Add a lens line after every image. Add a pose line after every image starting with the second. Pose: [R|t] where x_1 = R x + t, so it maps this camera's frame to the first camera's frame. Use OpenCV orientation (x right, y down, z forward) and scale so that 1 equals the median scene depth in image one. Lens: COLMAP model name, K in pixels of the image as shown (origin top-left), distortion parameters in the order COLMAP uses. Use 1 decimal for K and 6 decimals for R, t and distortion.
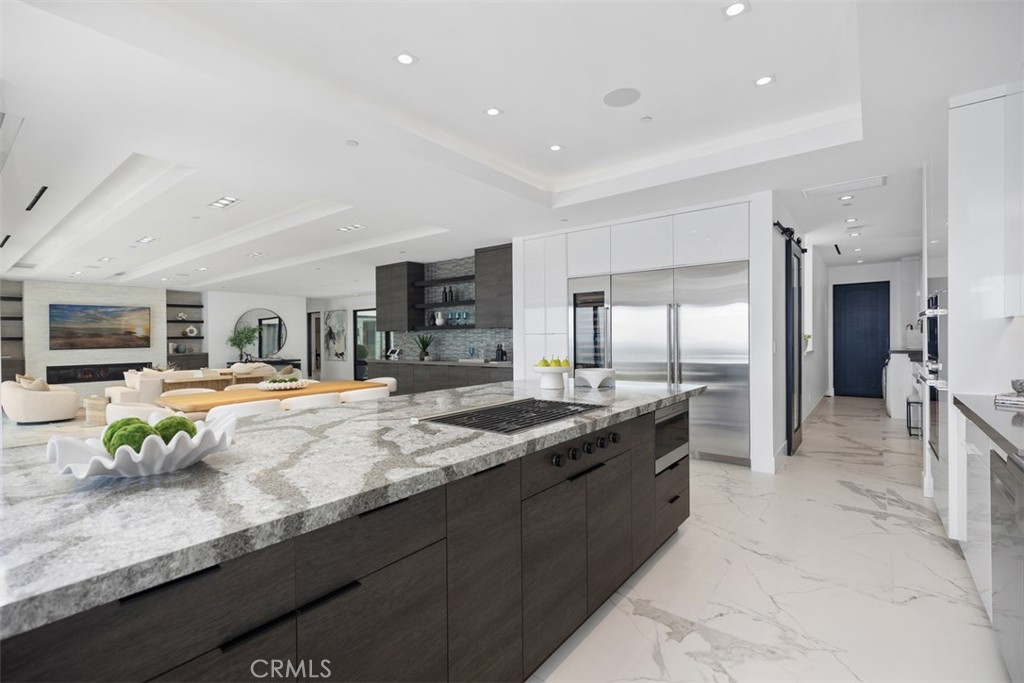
lens RADIAL K [[456.9, 0, 509.7], [0, 456.9, 326.7], [0, 0, 1]] dist [0.010822, -0.000789]
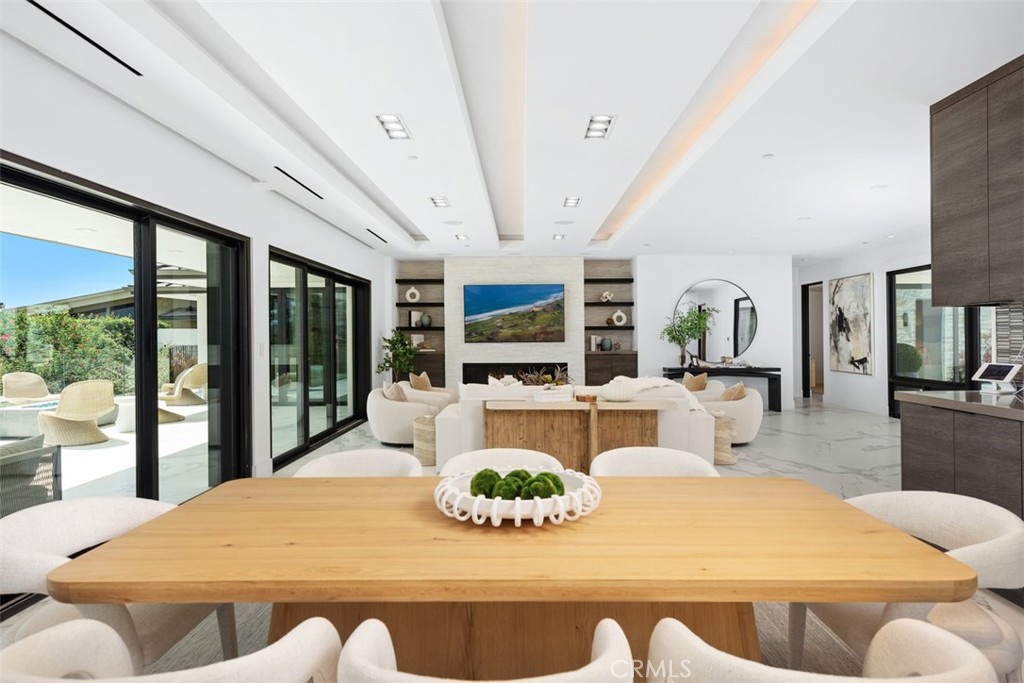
lens RADIAL K [[597.2, 0, 515.5], [0, 597.2, 340.3], [0, 0, 1]] dist [0.000326, -0.000055]
pose [[0.613595, 0.017926, -0.789417, -0.095428], [0.015865, 0.999261, 0.035022, 0.008732], [0.789461, -0.034013, 0.612857, 0.346066]]
